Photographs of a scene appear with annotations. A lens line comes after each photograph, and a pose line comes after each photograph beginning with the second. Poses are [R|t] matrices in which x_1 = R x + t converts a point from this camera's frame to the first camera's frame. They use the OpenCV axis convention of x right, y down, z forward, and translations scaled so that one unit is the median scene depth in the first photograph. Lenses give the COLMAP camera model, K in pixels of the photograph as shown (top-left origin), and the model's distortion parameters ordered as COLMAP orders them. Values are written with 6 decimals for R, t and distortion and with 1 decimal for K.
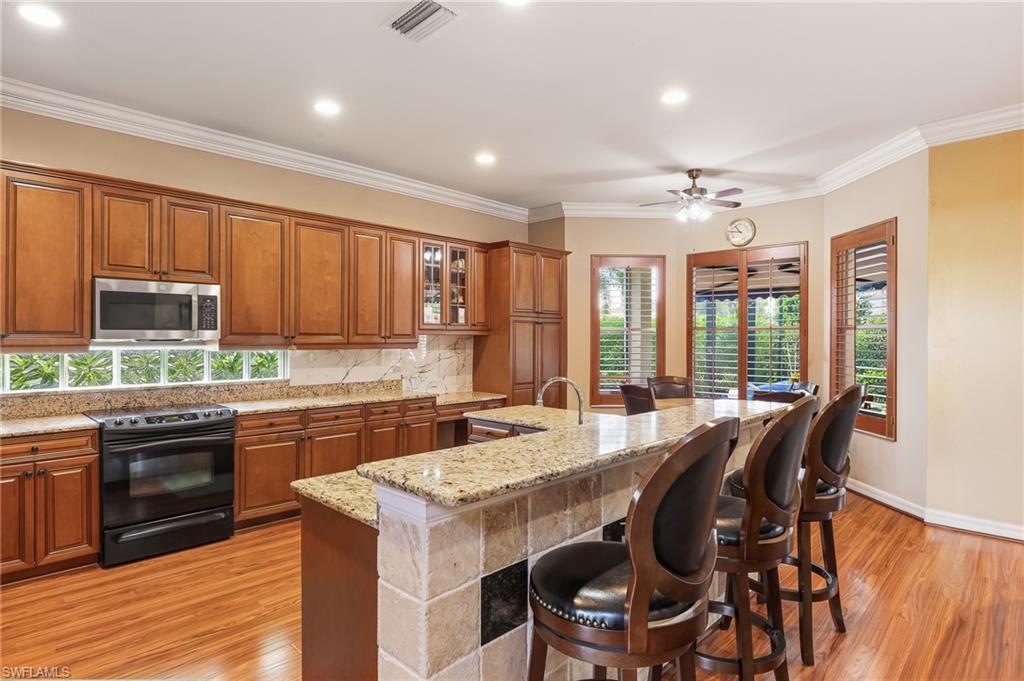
lens RADIAL K [[548.0, 0, 512.2], [0, 548.0, 341.0], [0, 0, 1]] dist [-0.005386, -0.000749]
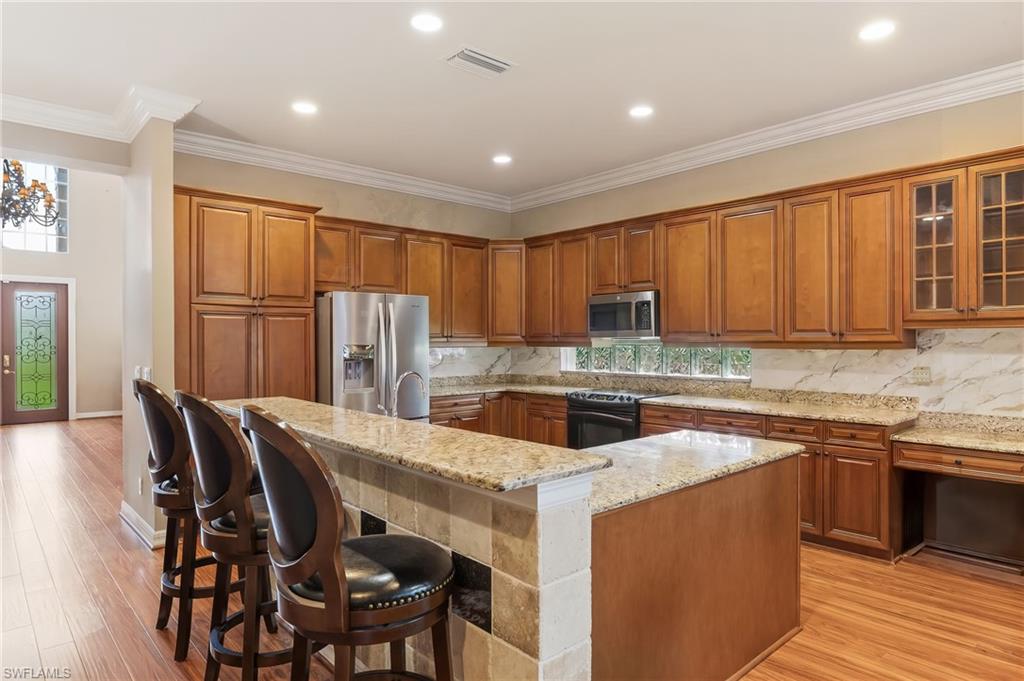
lens RADIAL K [[605.2, 0, 512.0], [0, 605.2, 337.4], [0, 0, 1]] dist [-0.003928, -0.001114]
pose [[-0.063208, 0.001145, -0.998000, 0.656841], [0.000923, 0.999999, 0.001089, -0.003766], [0.998000, -0.000852, -0.063209, 0.669929]]
